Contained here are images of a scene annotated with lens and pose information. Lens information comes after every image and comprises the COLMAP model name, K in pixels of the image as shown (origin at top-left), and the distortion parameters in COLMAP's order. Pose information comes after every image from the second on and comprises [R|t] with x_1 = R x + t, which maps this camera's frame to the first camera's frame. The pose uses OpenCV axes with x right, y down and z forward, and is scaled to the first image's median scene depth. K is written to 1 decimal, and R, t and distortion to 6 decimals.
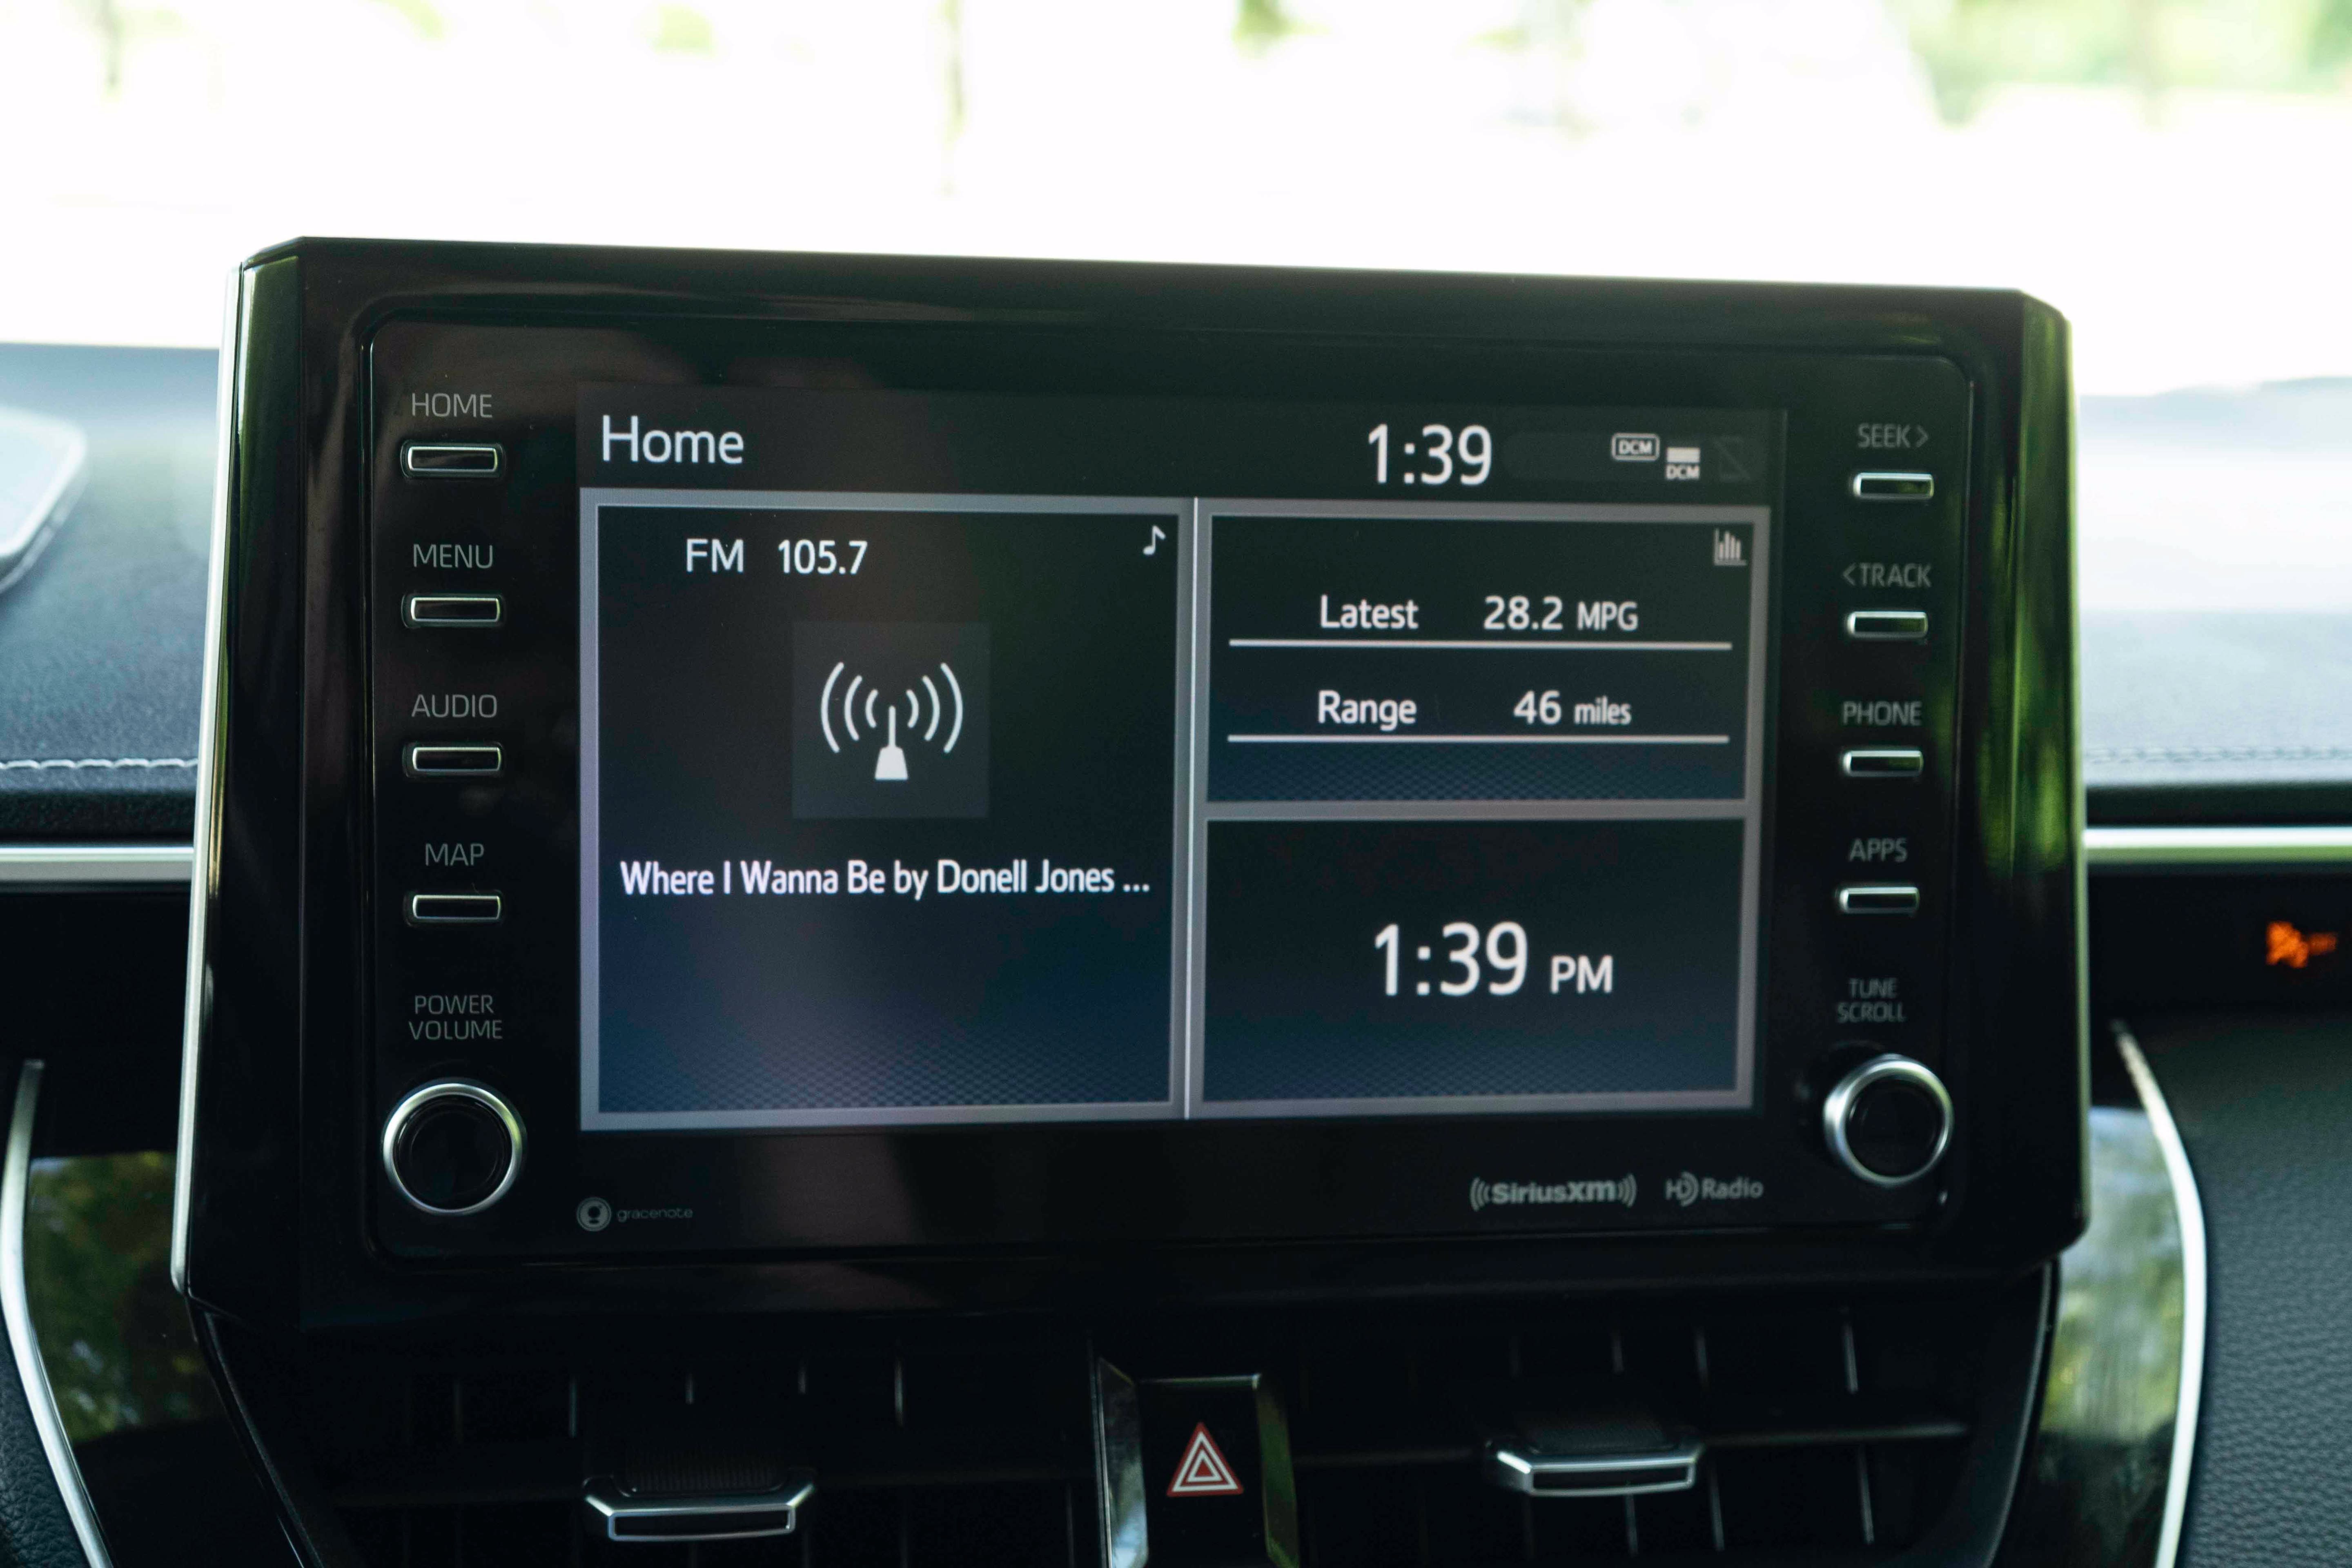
lens RADIAL K [[3075.5, 0, 1173.2], [0, 3075.5, 780.8], [0, 0, 1]] dist [0.015733, 0.000000]
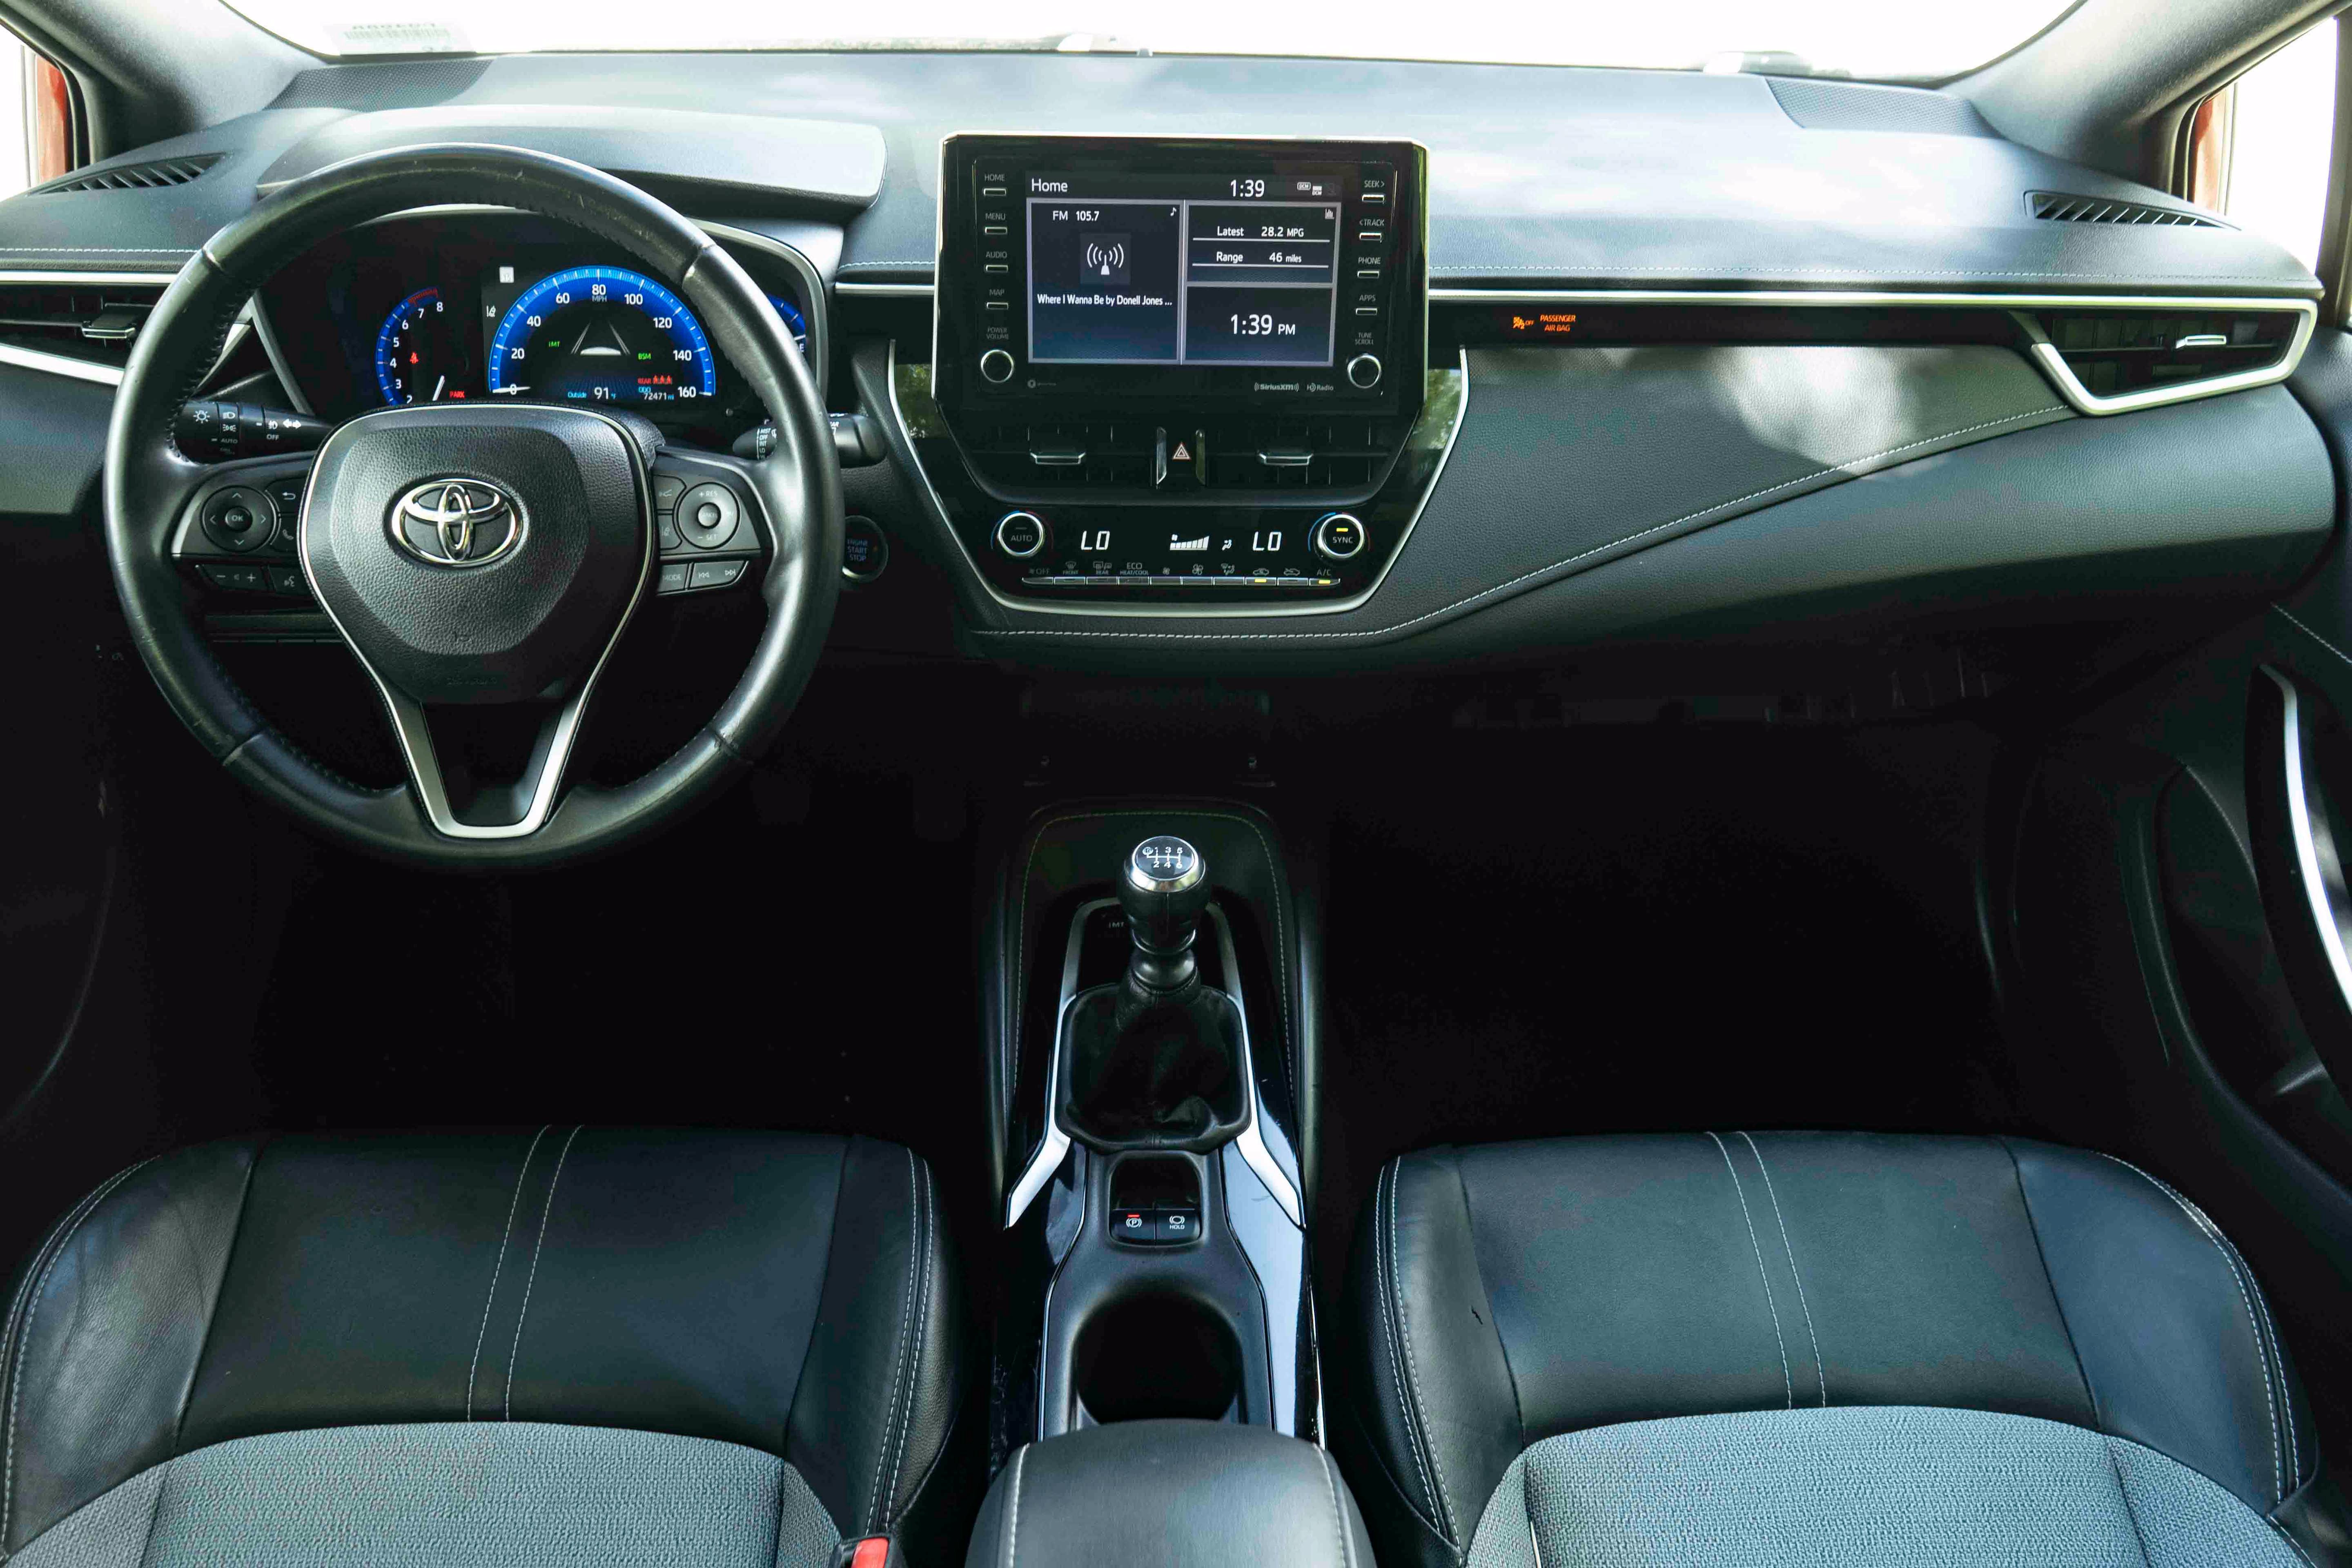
lens RADIAL K [[1899.4, 0, 1170.4], [0, 1899.4, 783.9], [0, 0, 1]] dist [0.002984, 0.001577]
pose [[0.988916, 0.063947, -0.133997, 0.349335], [-0.016104, 0.943370, 0.331351, -0.187441], [0.147598, -0.325520, 0.933944, -1.433097]]
